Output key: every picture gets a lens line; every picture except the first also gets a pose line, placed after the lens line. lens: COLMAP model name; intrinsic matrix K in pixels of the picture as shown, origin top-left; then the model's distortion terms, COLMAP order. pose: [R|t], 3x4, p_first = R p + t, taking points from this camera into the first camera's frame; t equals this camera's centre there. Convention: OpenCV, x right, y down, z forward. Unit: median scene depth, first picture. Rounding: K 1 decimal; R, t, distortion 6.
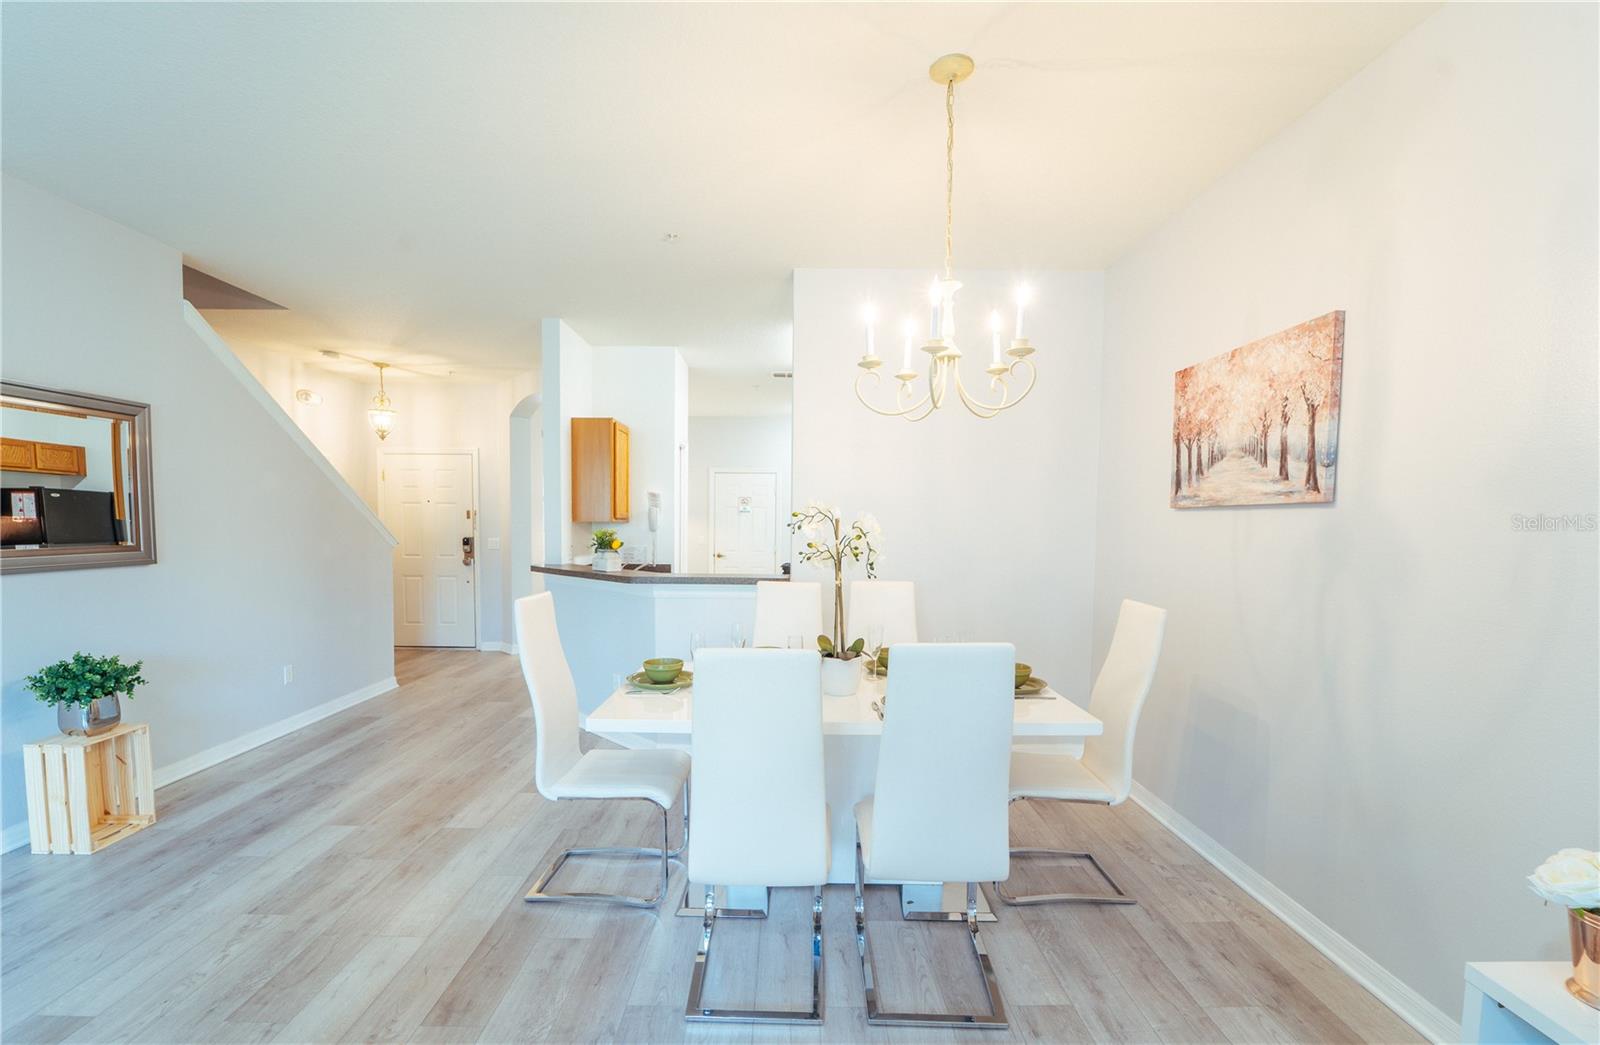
lens RADIAL K [[698.4, 0, 794.9], [0, 698.4, 558.3], [0, 0, 1]] dist [-0.021050, -0.000279]
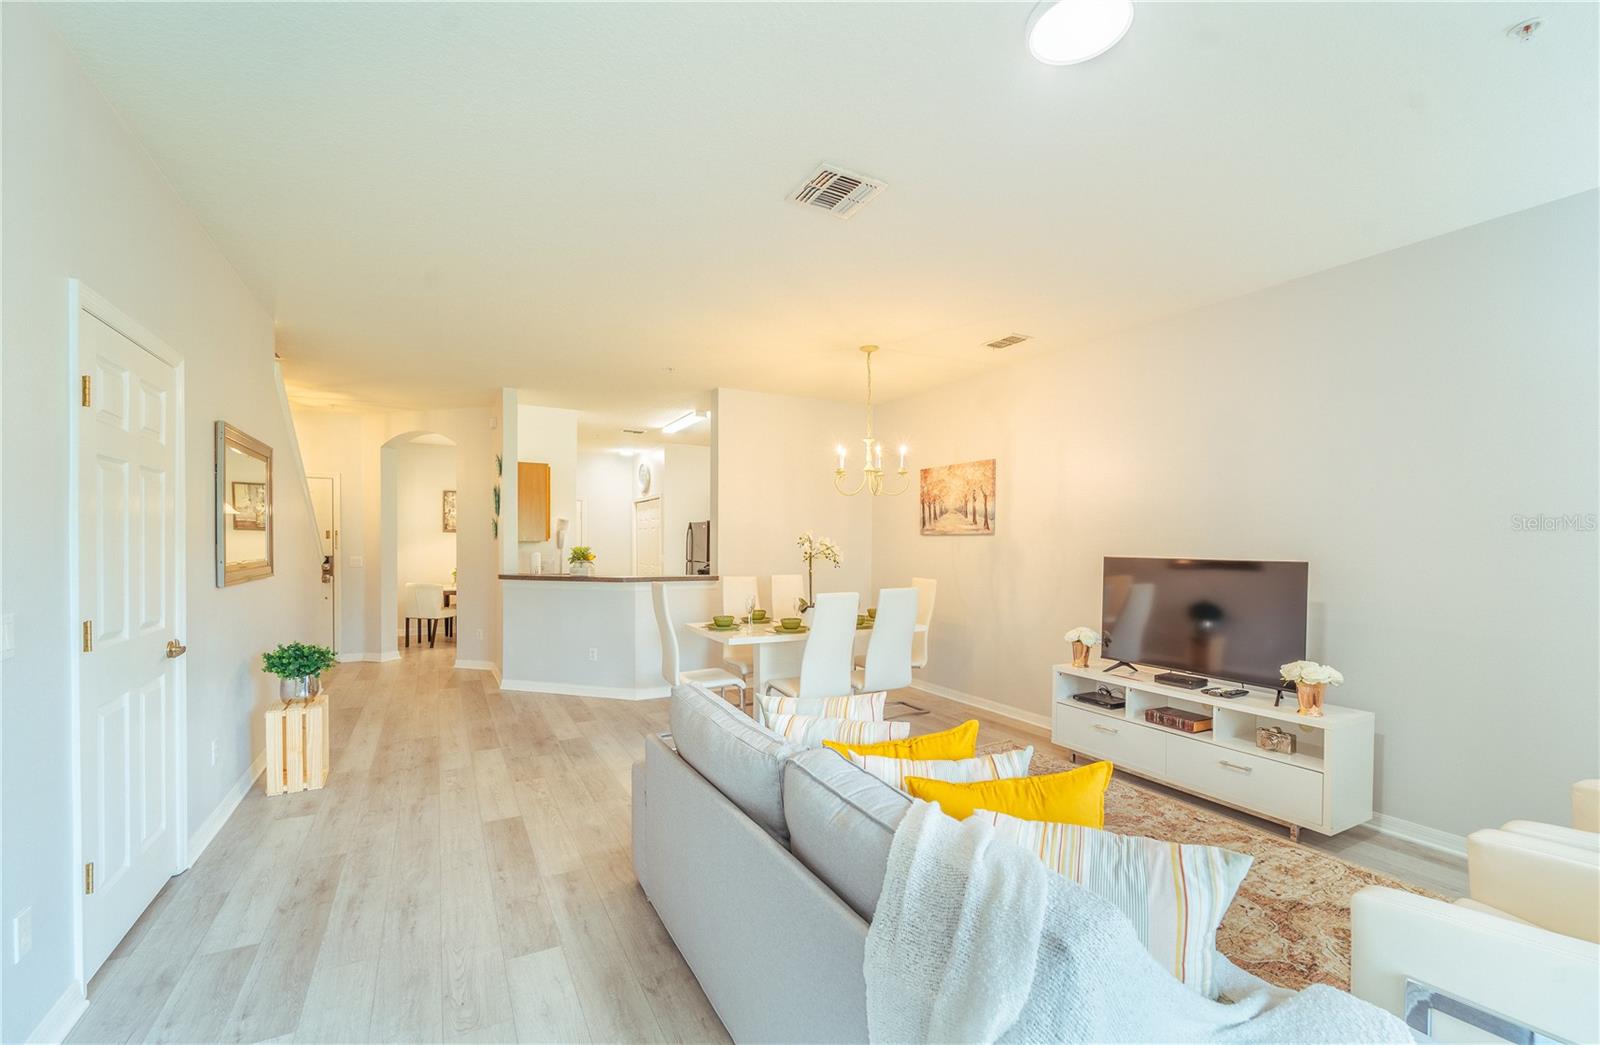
lens RADIAL K [[663.7, 0, 818.9], [0, 663.7, 549.8], [0, 0, 1]] dist [0.000986, -0.000028]
pose [[0.864749, -0.008912, 0.502125, -0.796442], [0.026762, 0.999240, -0.028353, 0.023873], [-0.501491, 0.037956, 0.864330, -0.625093]]
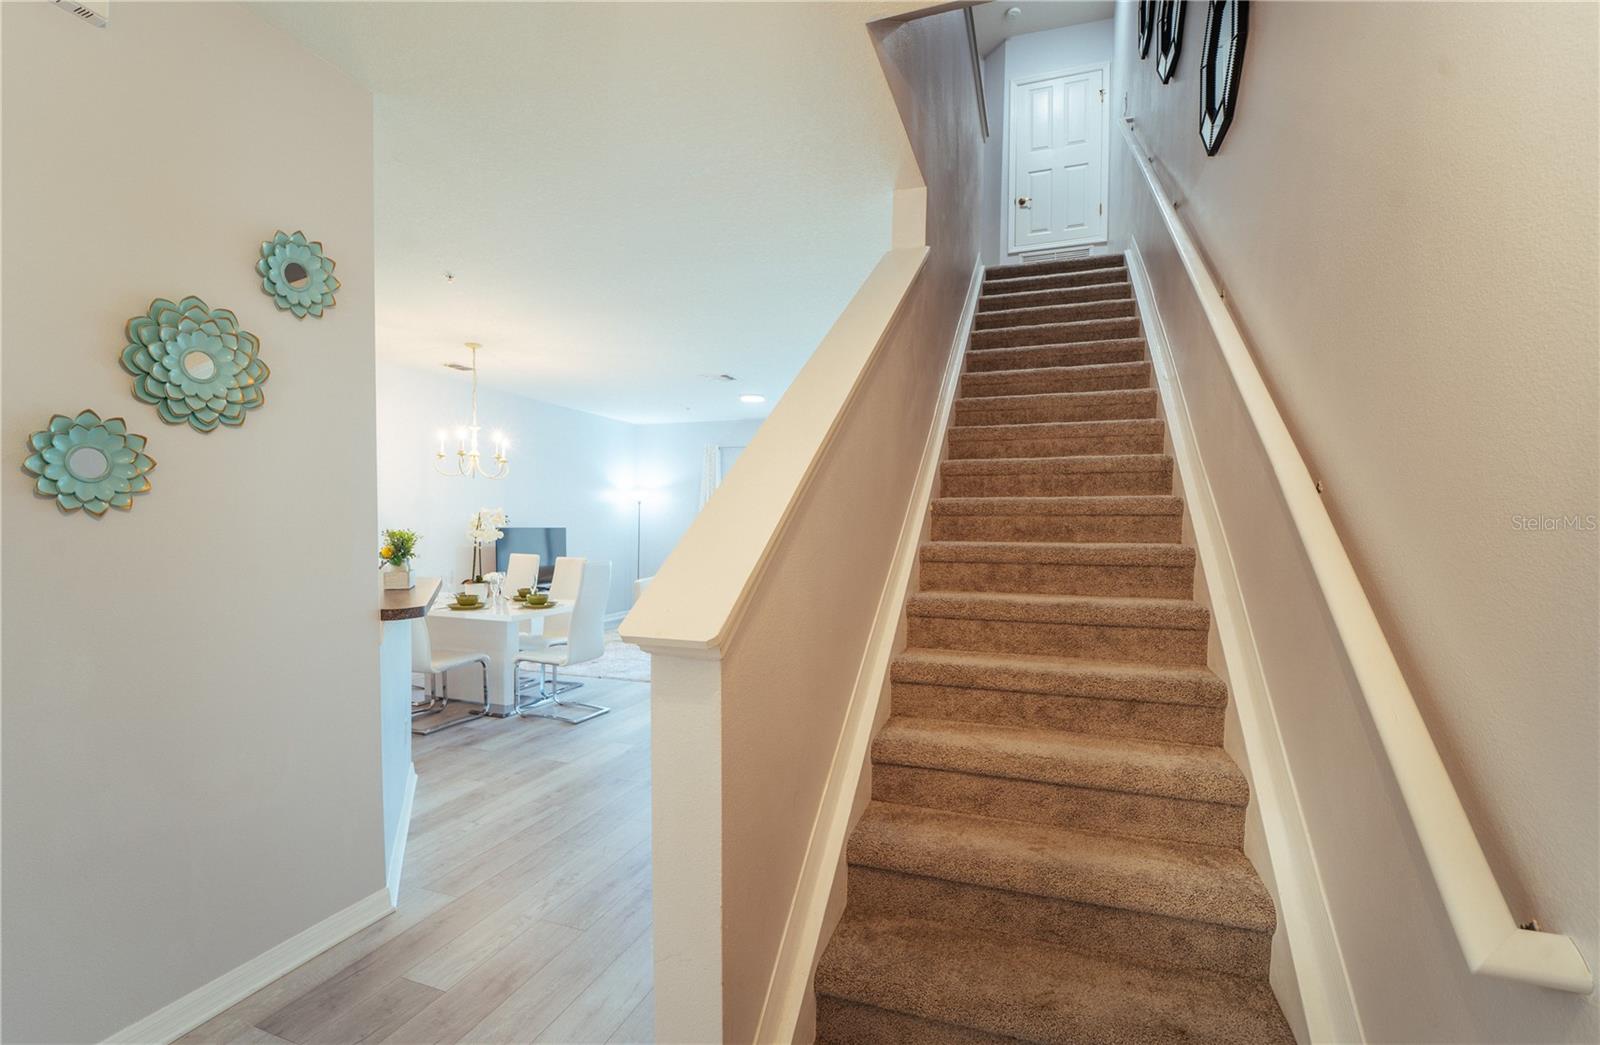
lens RADIAL K [[662.5, 0, 810.3], [0, 662.5, 519.9], [0, 0, 1]] dist [0.001418, -0.000155]
pose [[-0.948194, -0.013211, 0.317417, -1.340828], [0.001683, 0.998912, 0.046603, -0.128964], [-0.317688, 0.044723, -0.947140, 2.265490]]
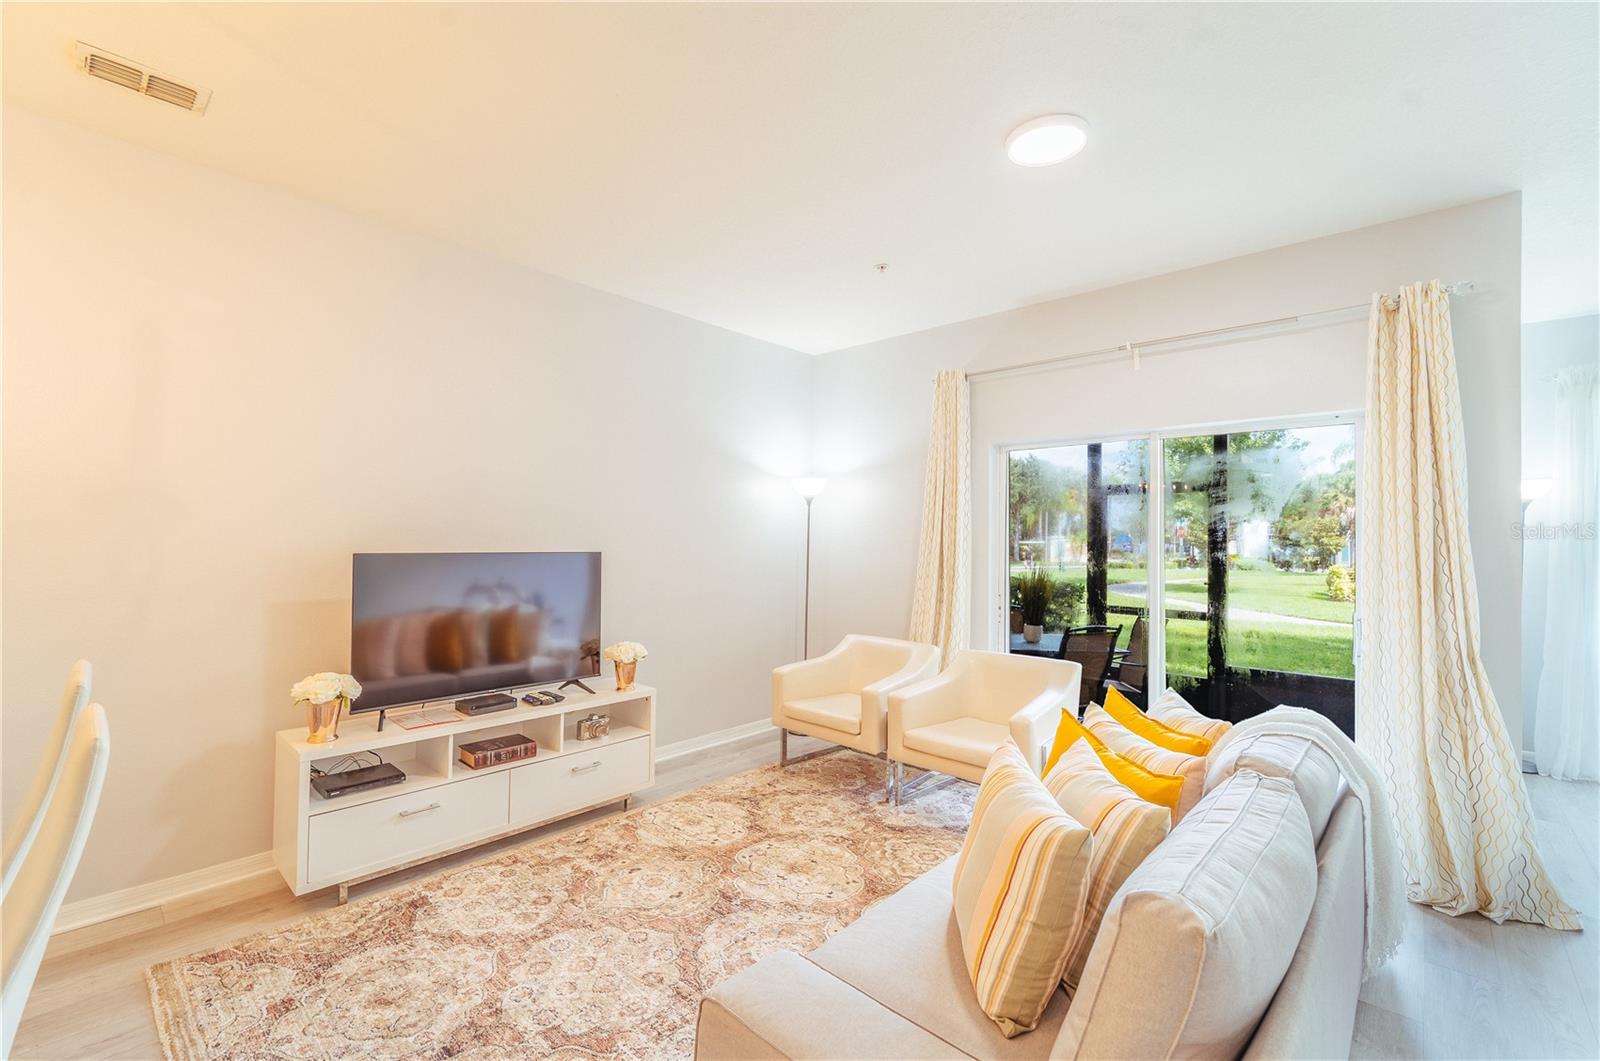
lens RADIAL K [[667.6, 0, 796.7], [0, 667.6, 527.3], [0, 0, 1]] dist [0.001617, -0.000192]
pose [[-0.728775, -0.008908, 0.684696, -0.602717], [0.015374, 0.999450, 0.029368, -0.042147], [-0.684581, 0.031929, -0.728237, 0.614064]]
